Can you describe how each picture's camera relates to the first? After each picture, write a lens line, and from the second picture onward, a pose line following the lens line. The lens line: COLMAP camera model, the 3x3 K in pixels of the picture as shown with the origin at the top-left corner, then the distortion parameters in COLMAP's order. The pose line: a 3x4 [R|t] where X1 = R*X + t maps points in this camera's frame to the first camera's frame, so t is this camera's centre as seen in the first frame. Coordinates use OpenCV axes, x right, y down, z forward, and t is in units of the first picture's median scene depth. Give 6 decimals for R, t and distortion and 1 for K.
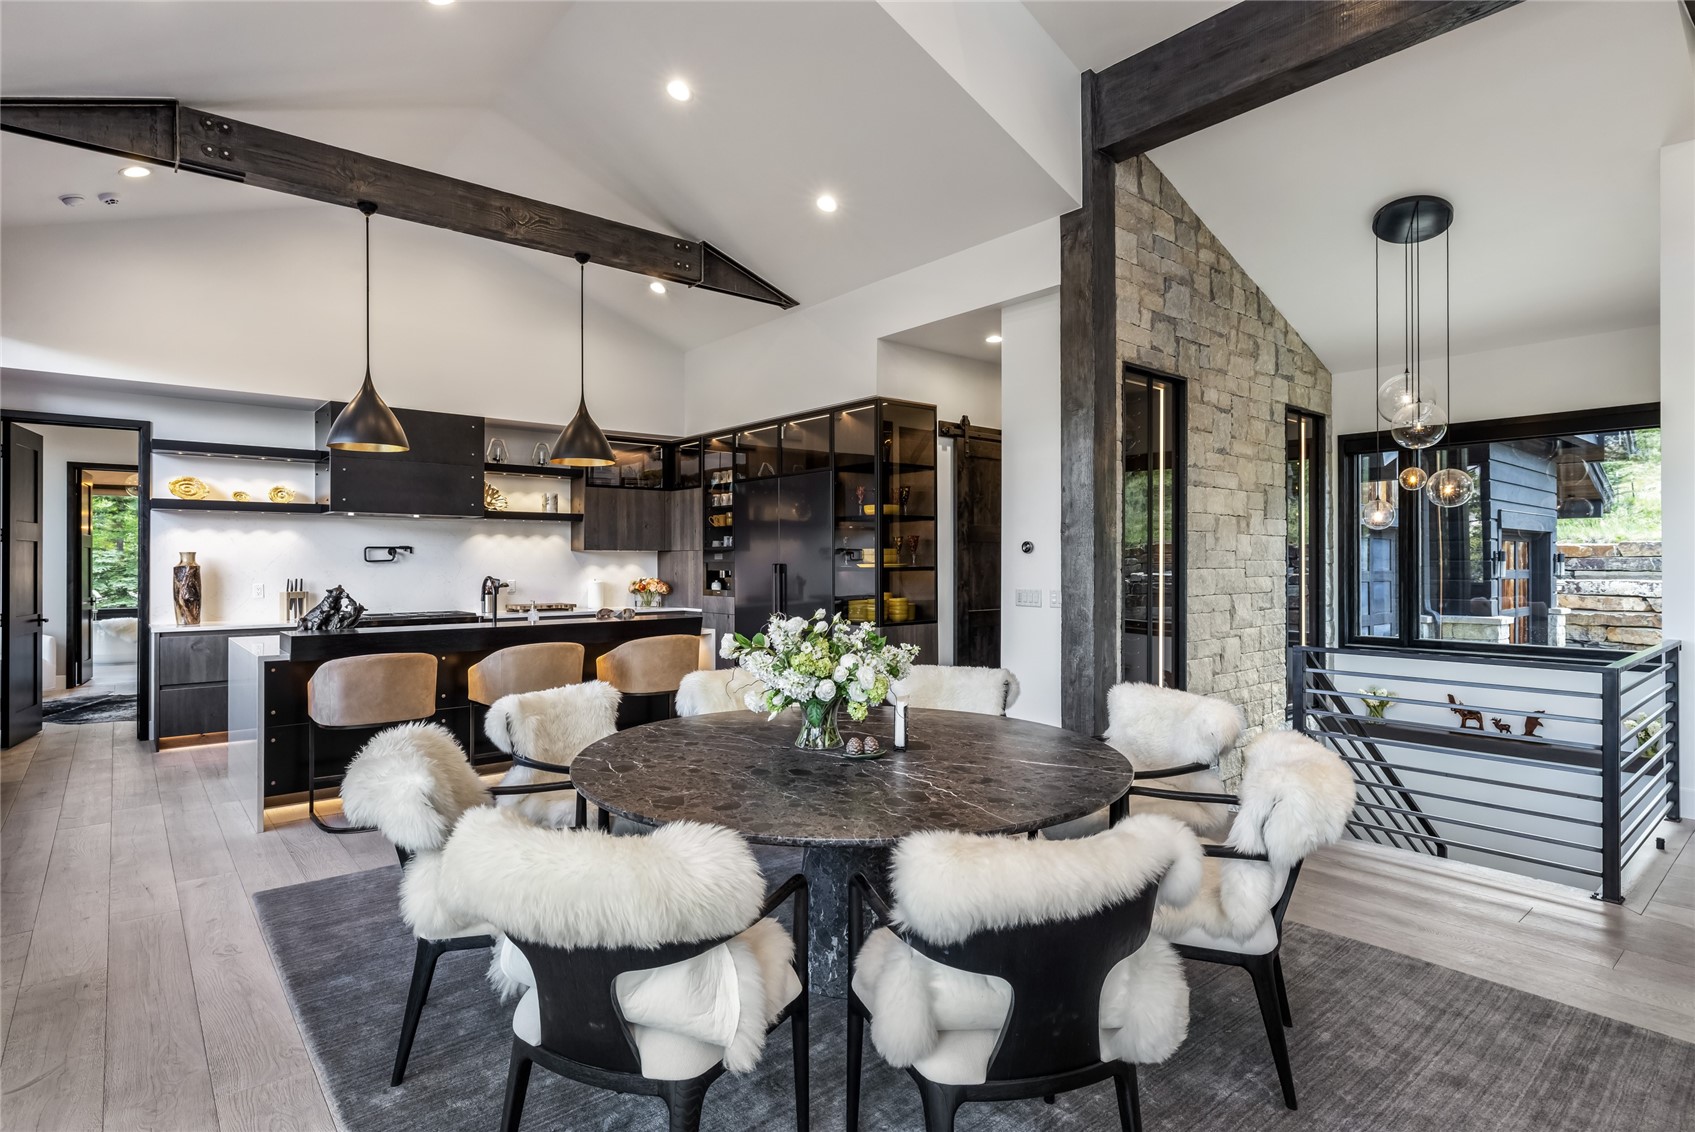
lens RADIAL K [[859.5, 0, 846.9], [0, 859.5, 560.5], [0, 0, 1]] dist [-0.004592, 0.003175]
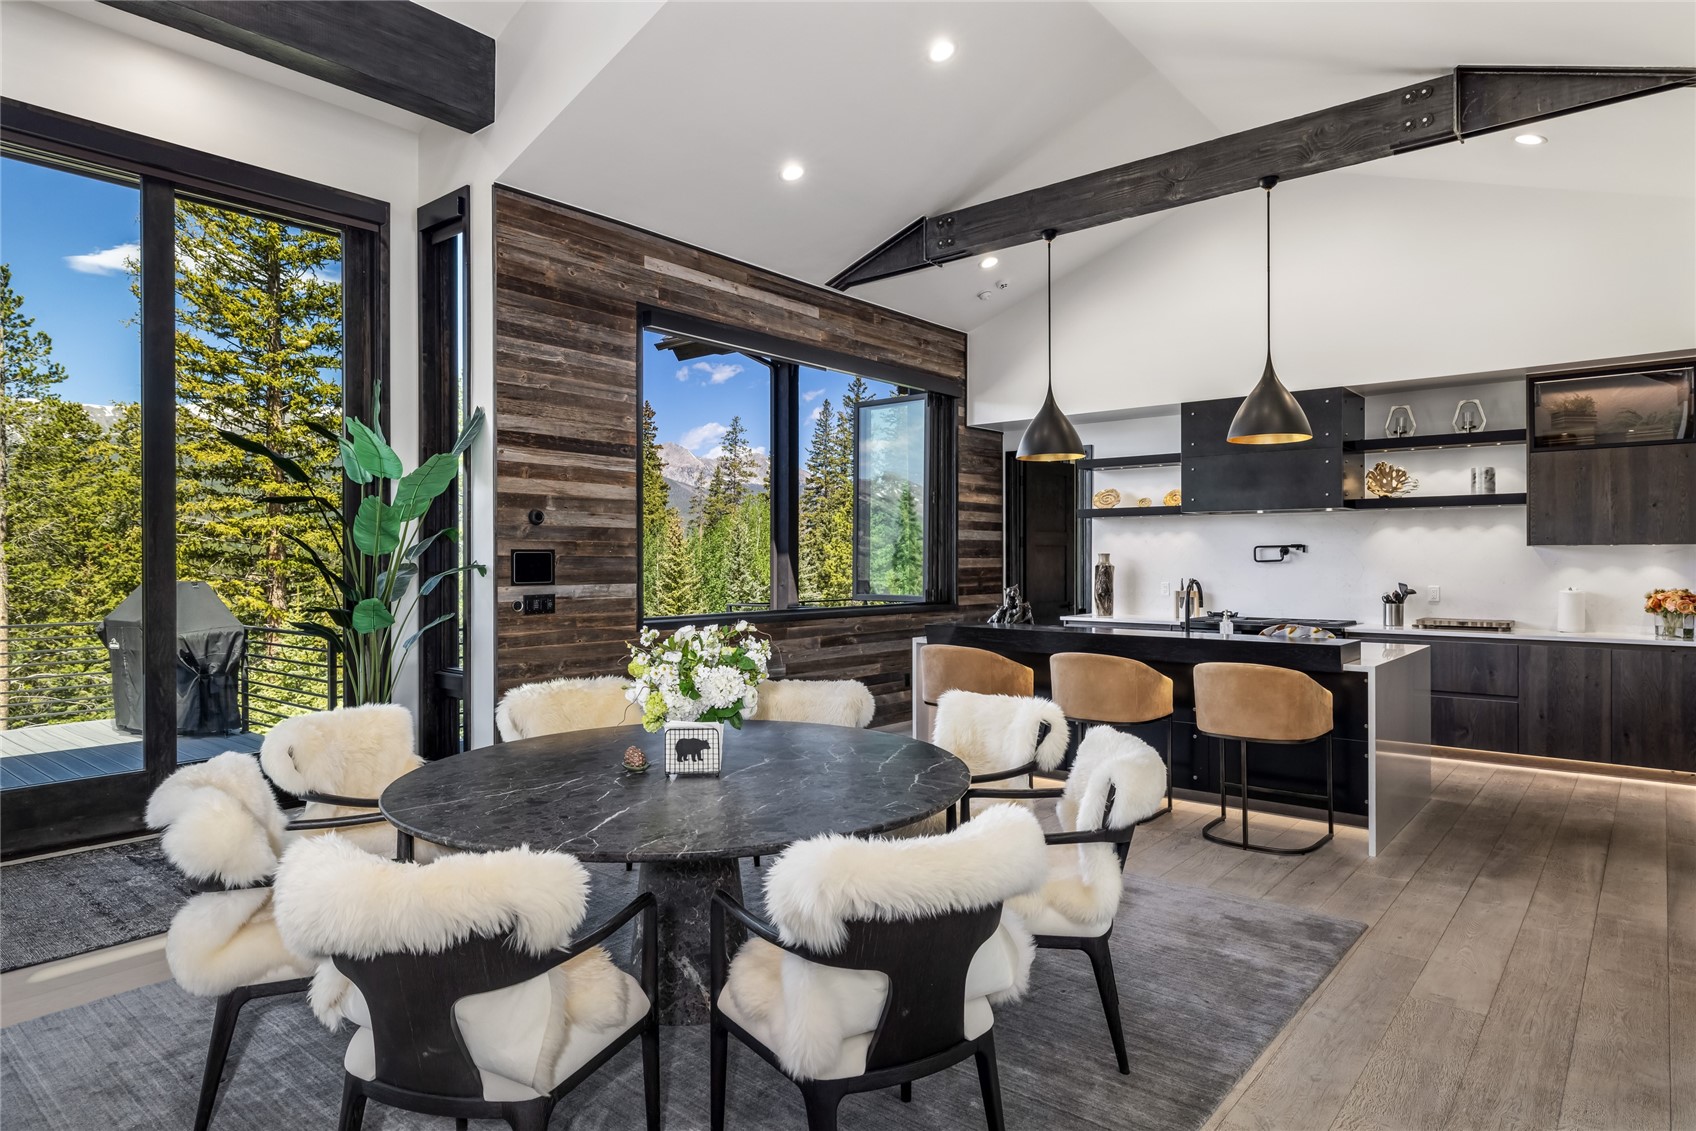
lens RADIAL K [[986.0, 0, 854.7], [0, 986.0, 560.5], [0, 0, 1]] dist [0.008954, -0.004669]
pose [[0.179057, 0.002736, -0.983835, 0.451660], [0.004547, 0.999983, 0.003608, -0.006244], [0.983828, -0.005119, 0.179041, 0.396080]]
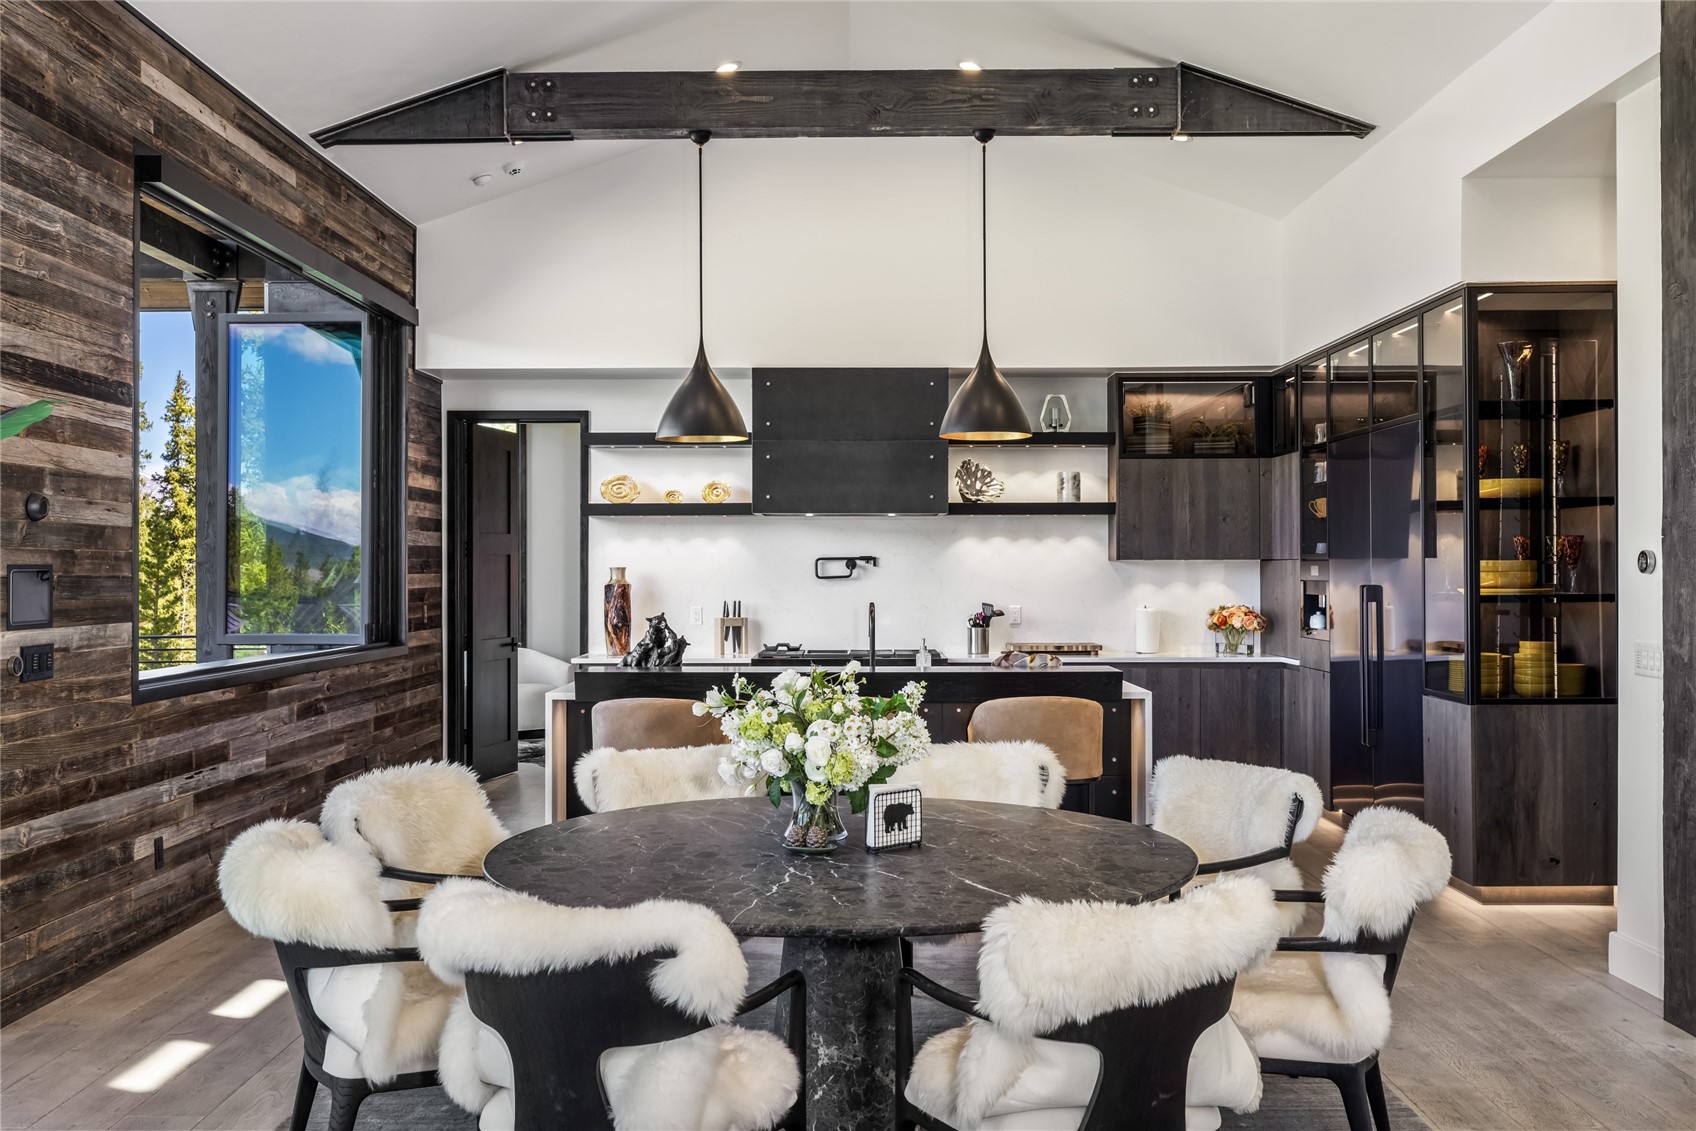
lens RADIAL K [[1628.6, 0, 861.2], [0, 1628.6, 564.1], [0, 0, 1]] dist [0.001629, 0.000000]
pose [[0.764664, -0.000530, -0.644429, 0.384154], [0.002558, 0.999994, 0.002213, -0.014299], [0.644424, -0.003340, 0.764661, -0.039114]]
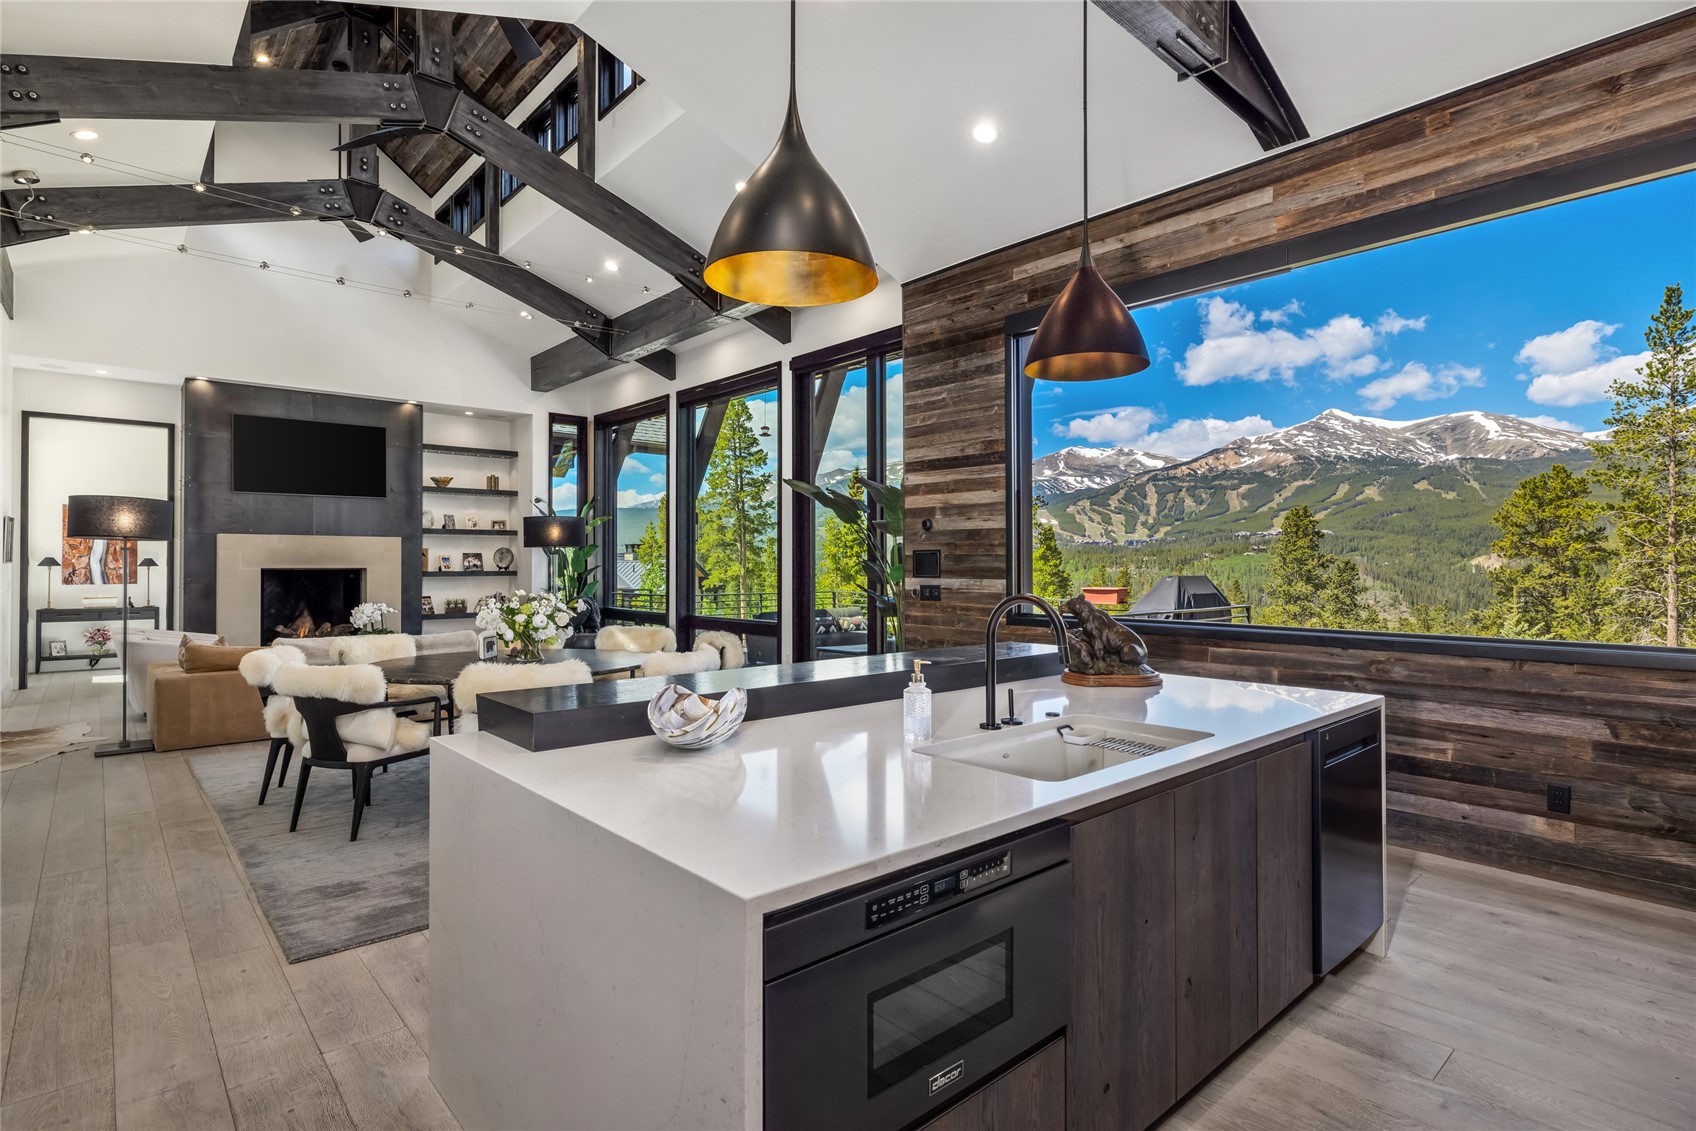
lens RADIAL K [[860.0, 0, 845.8], [0, 860.0, 557.7], [0, 0, 1]] dist [-0.004592, 0.003175]
pose [[-0.999890, 0.002748, -0.014553, -0.282763], [0.002919, 0.999927, -0.011693, 0.005019], [0.014520, -0.011734, -0.999826, 1.178146]]
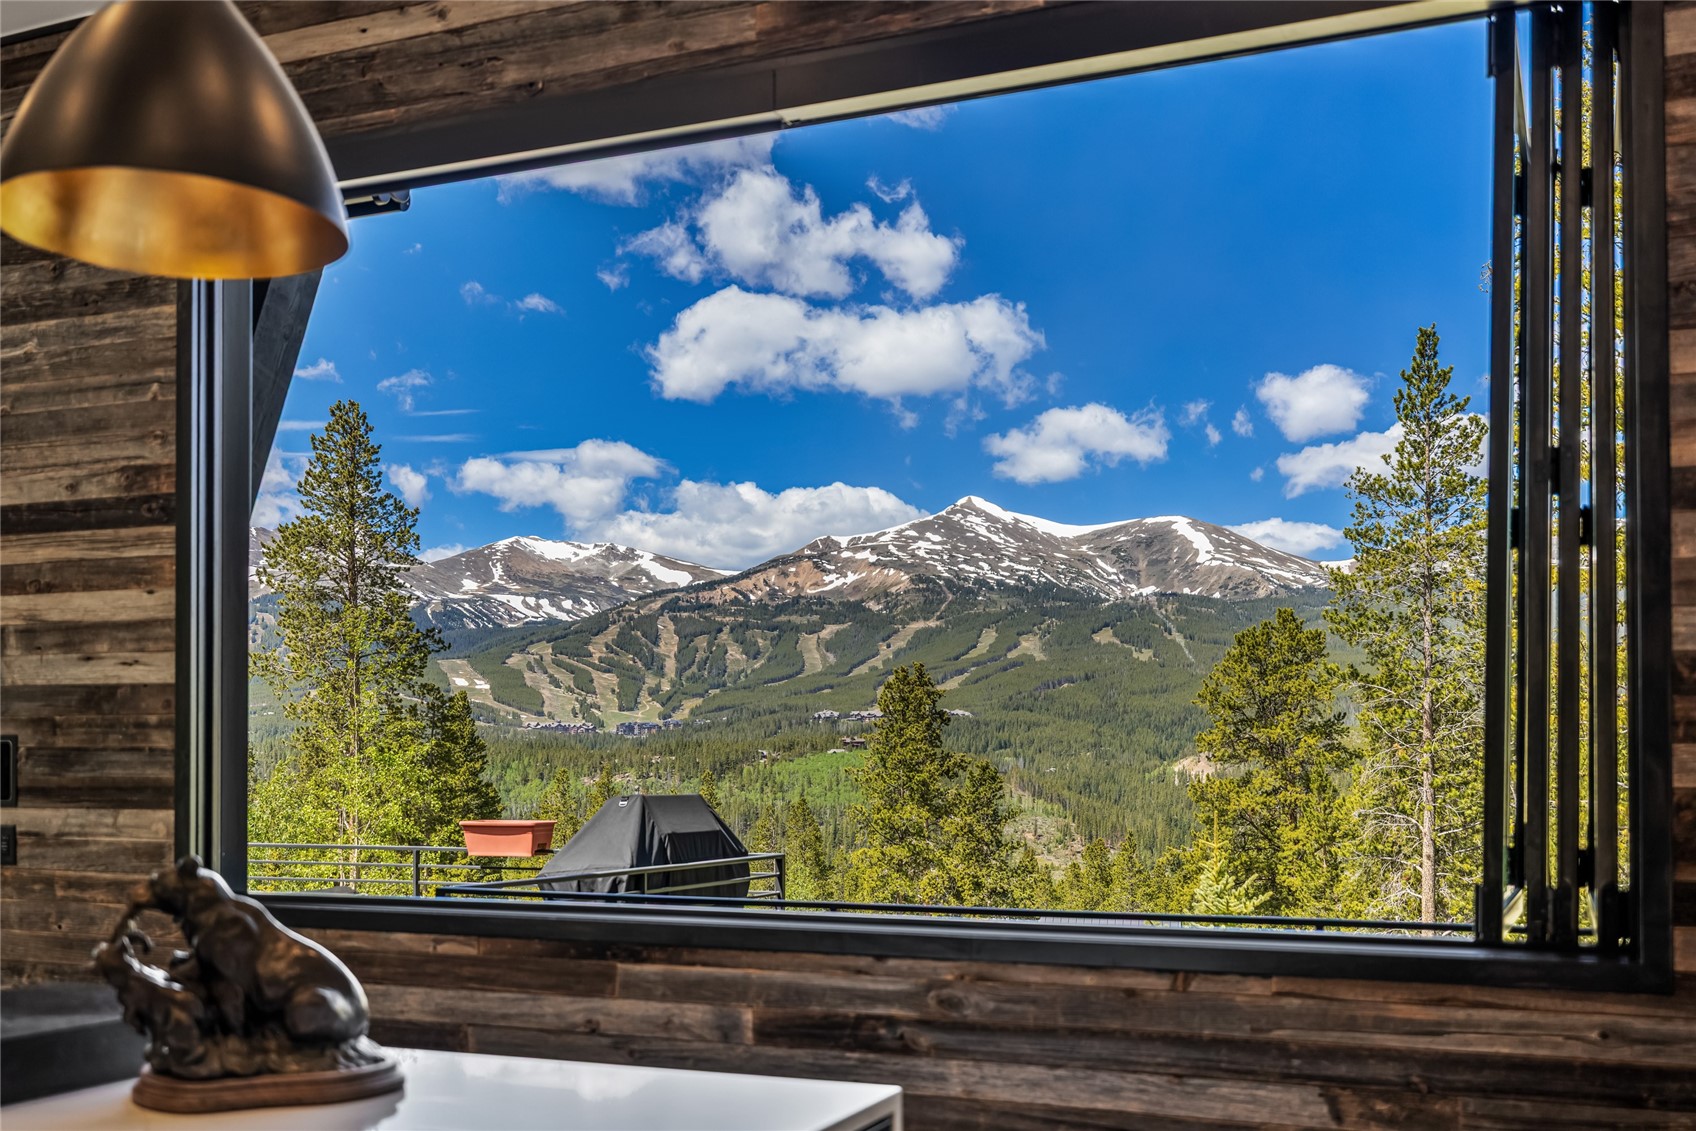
lens RADIAL K [[1742.6, 0, 841.8], [0, 1742.6, 728.3], [0, 0, 1]] dist [0.003839, 0.000000]
pose [[-0.897771, -0.008839, -0.440374, -0.381576], [0.003252, 0.999638, -0.026694, 0.003887], [0.440451, -0.025397, -0.897418, 1.081065]]
